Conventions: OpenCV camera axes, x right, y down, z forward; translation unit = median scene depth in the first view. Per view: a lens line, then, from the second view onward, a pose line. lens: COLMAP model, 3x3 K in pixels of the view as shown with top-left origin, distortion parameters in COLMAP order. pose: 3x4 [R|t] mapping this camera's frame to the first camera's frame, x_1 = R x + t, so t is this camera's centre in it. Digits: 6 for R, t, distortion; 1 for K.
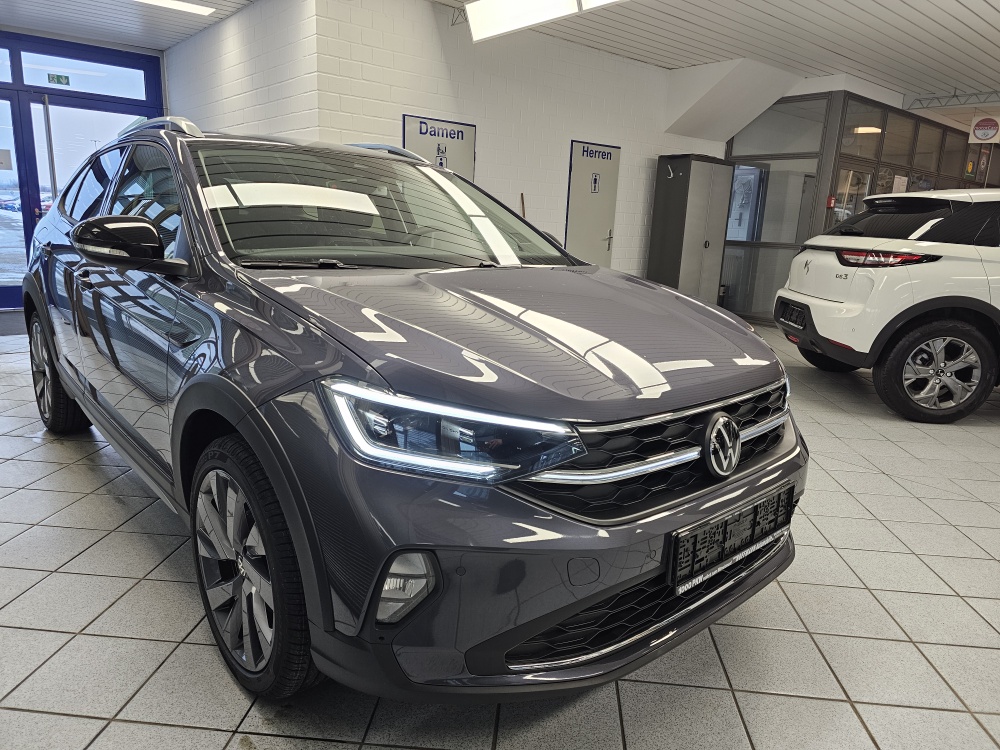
lens RADIAL K [[693.3, 0, 502.5], [0, 693.3, 387.7], [0, 0, 1]] dist [-0.005548, -0.001302]
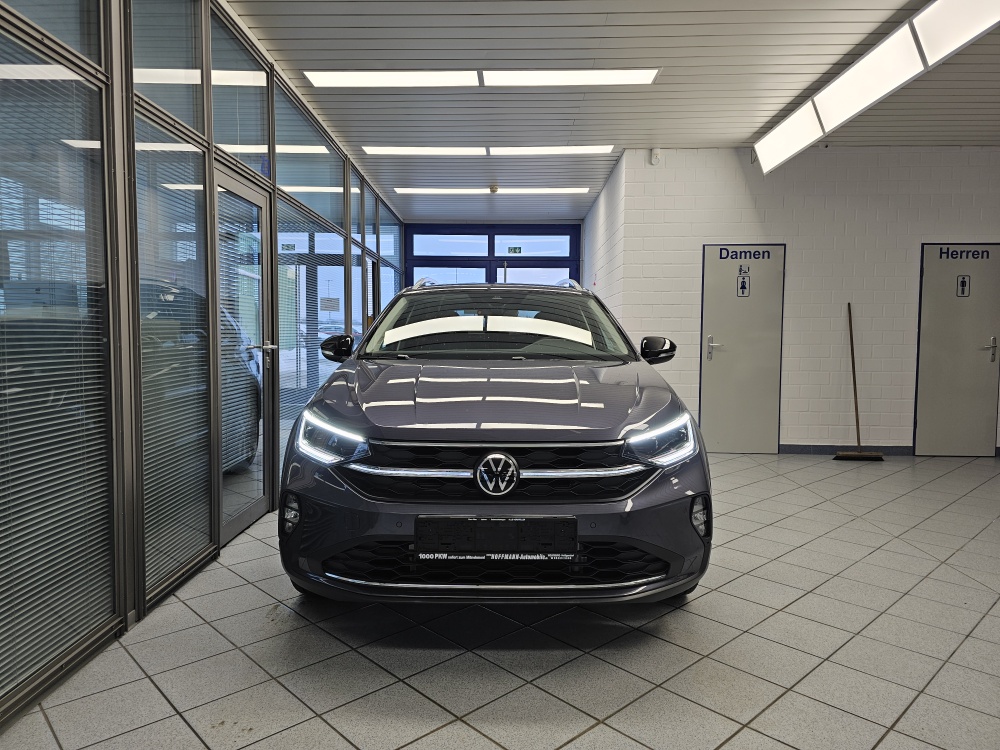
lens RADIAL K [[681.5, 0, 496.0], [0, 681.5, 372.4], [0, 0, 1]] dist [0.064001, -0.084115]
pose [[0.735559, -0.003276, -0.677453, 0.301132], [-0.132695, 0.979921, -0.148815, 0.021846], [0.664338, 0.199357, 0.720355, -0.002193]]
